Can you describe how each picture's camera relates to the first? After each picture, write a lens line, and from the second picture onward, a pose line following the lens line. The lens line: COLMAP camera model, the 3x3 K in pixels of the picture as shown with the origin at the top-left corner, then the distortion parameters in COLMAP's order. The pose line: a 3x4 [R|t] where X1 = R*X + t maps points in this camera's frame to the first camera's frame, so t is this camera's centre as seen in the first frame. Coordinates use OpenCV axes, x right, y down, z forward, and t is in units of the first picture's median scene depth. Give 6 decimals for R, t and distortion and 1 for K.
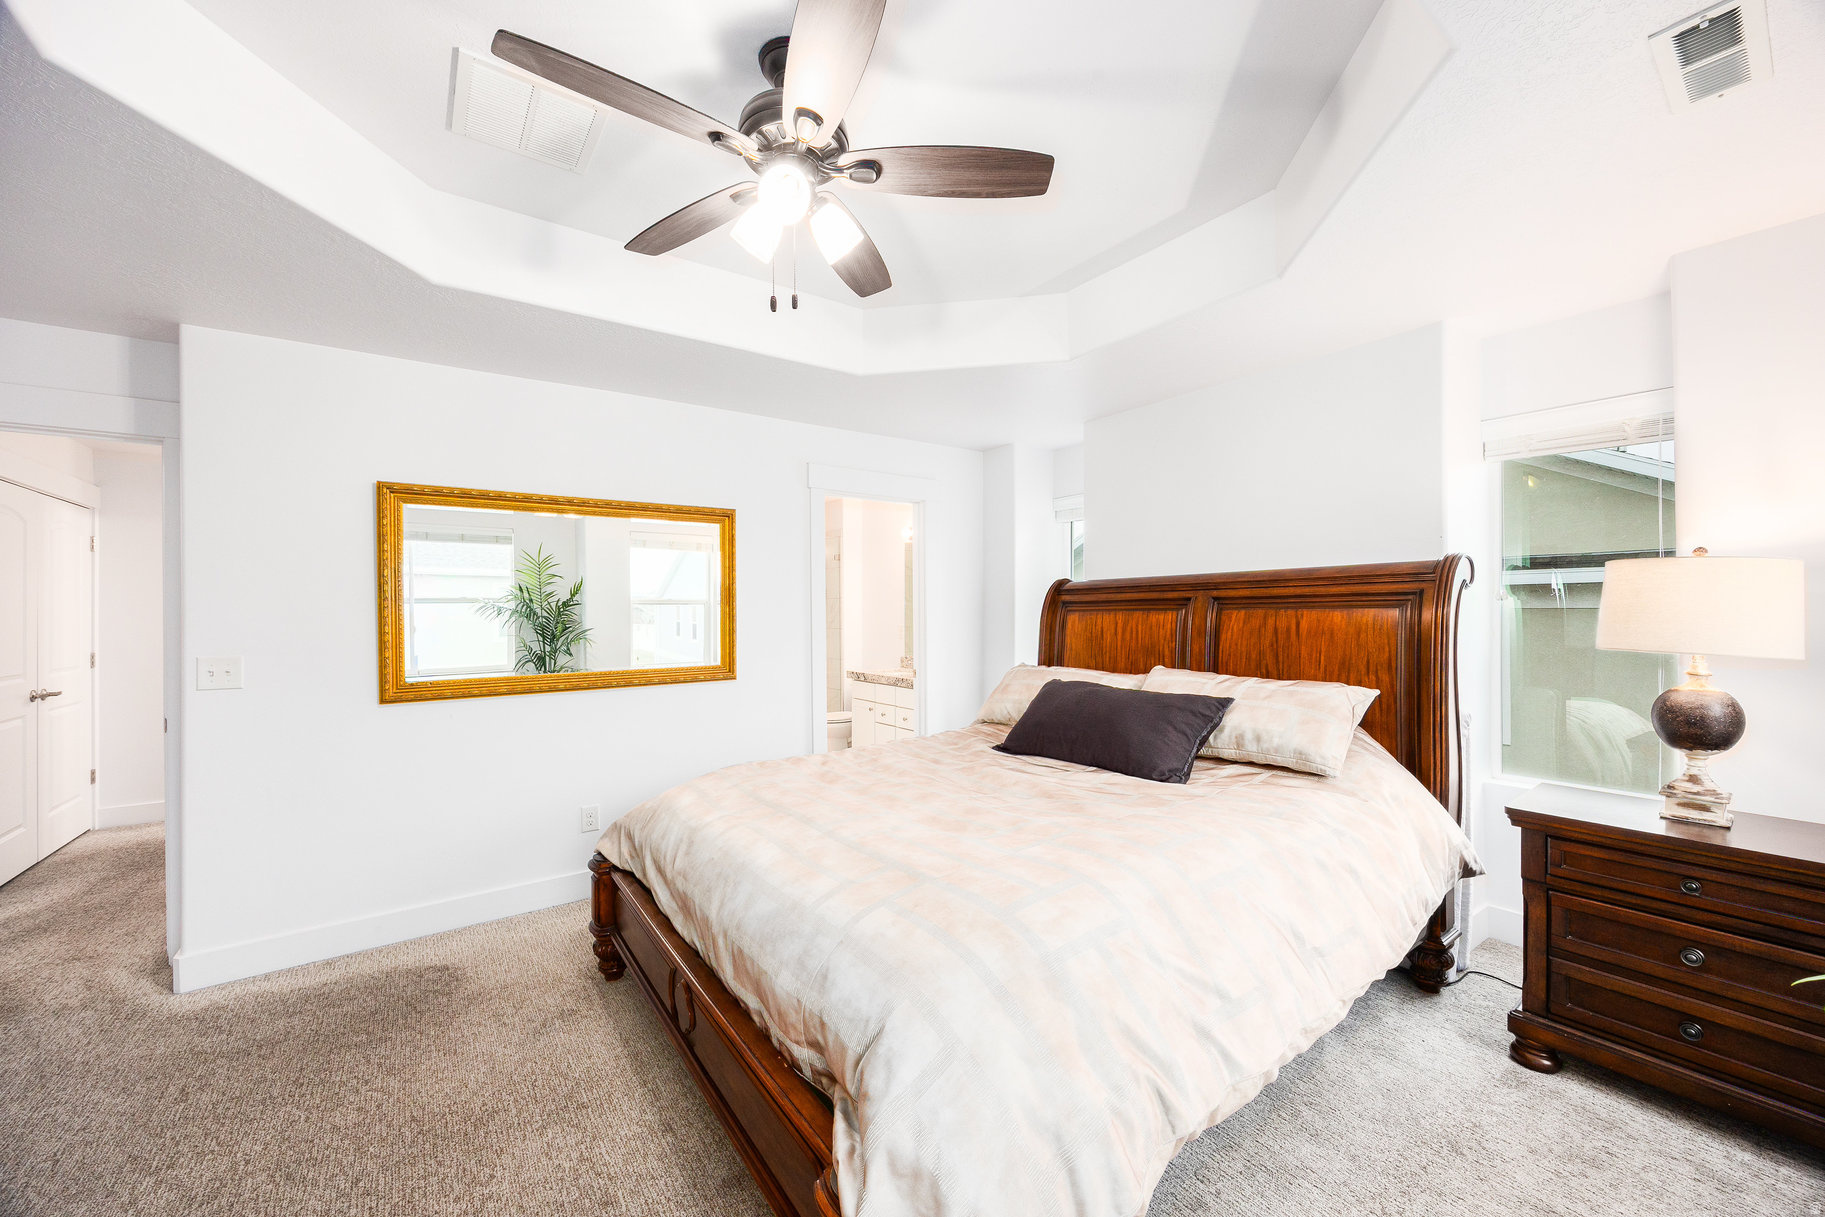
lens RADIAL K [[694.8, 0, 912.5], [0, 694.8, 608.5], [0, 0, 1]] dist [-0.000121, -0.000065]
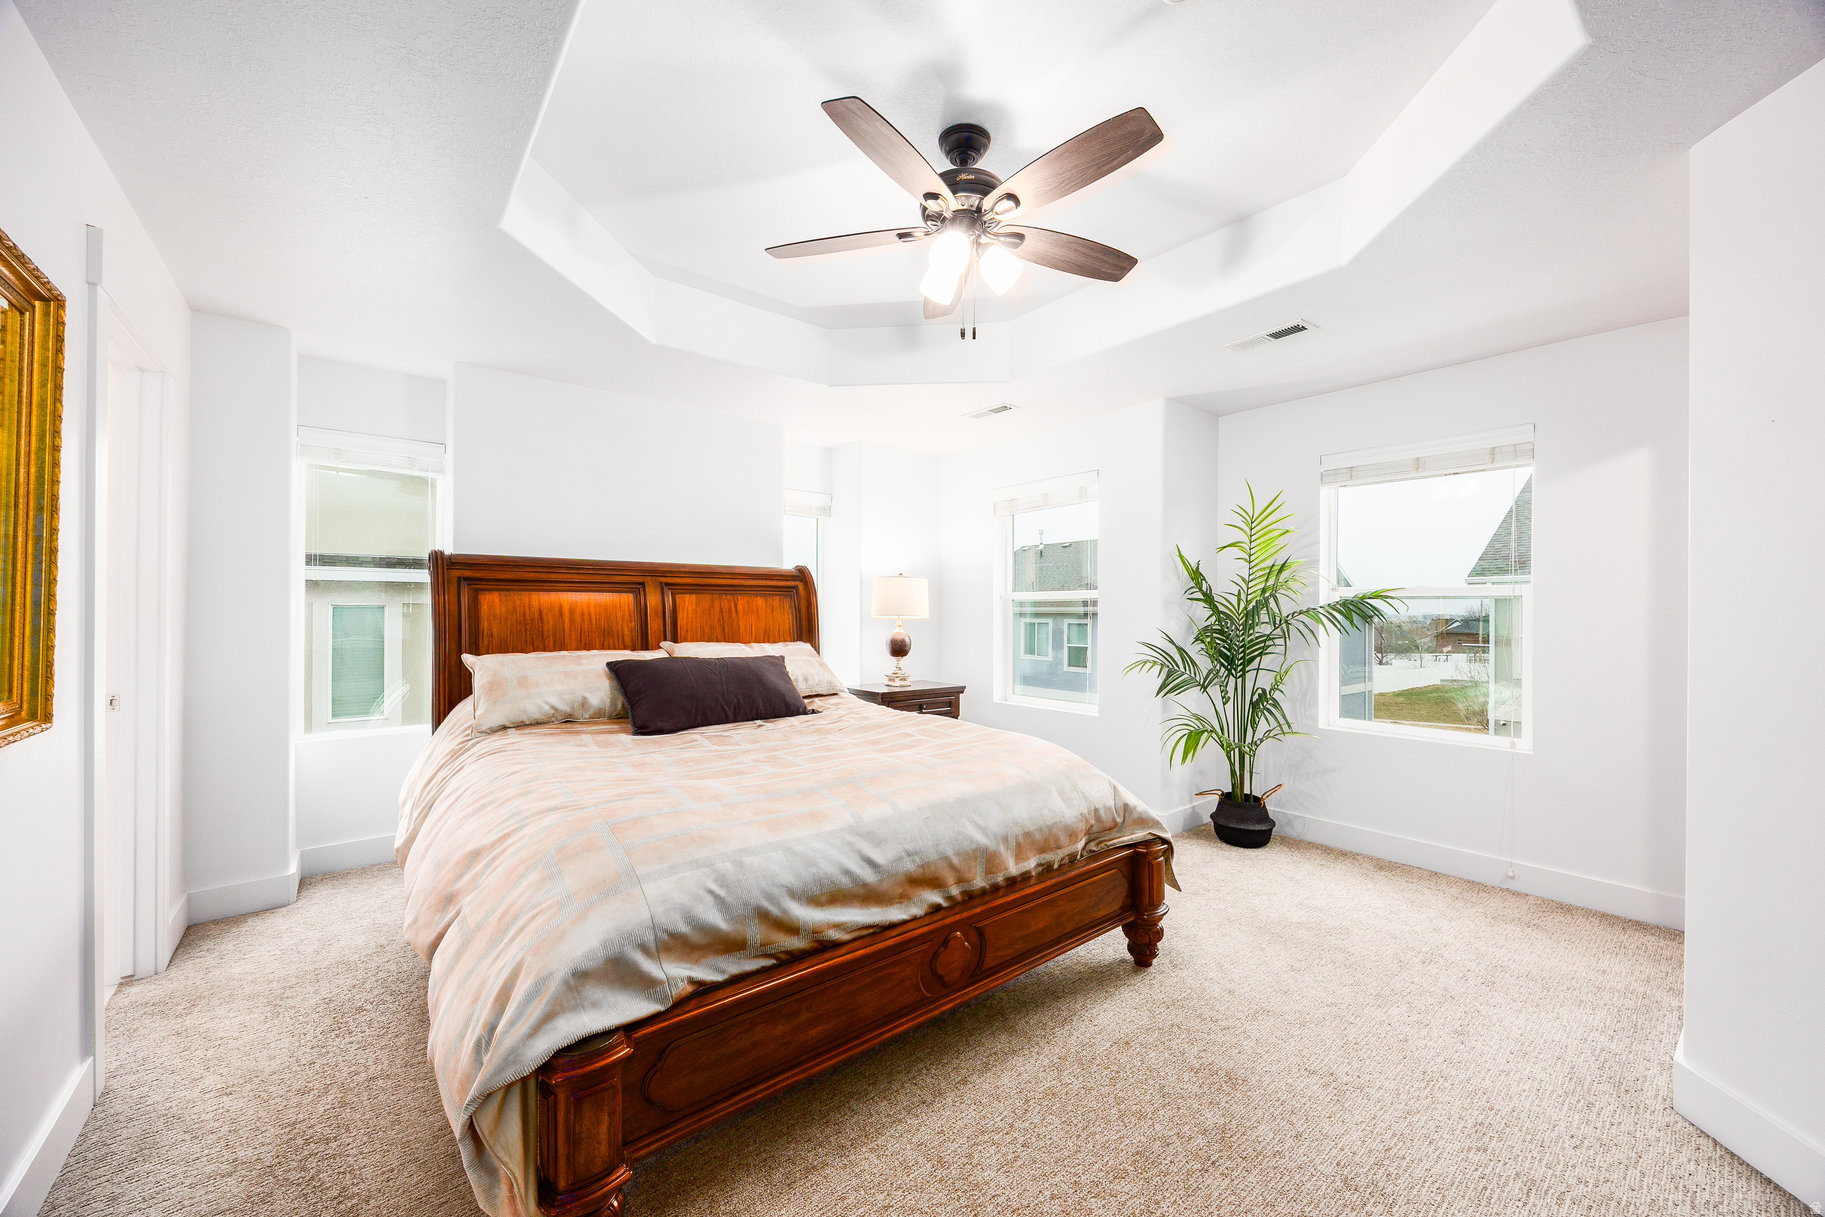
lens RADIAL K [[694.8, 0, 912.5], [0, 694.8, 608.5], [0, 0, 1]] dist [-0.000121, -0.000065]
pose [[-0.061797, 0.016977, 0.997944, -1.182858], [-0.009296, 0.999802, -0.017584, 0.067037], [-0.998045, -0.010363, -0.061627, 0.986722]]
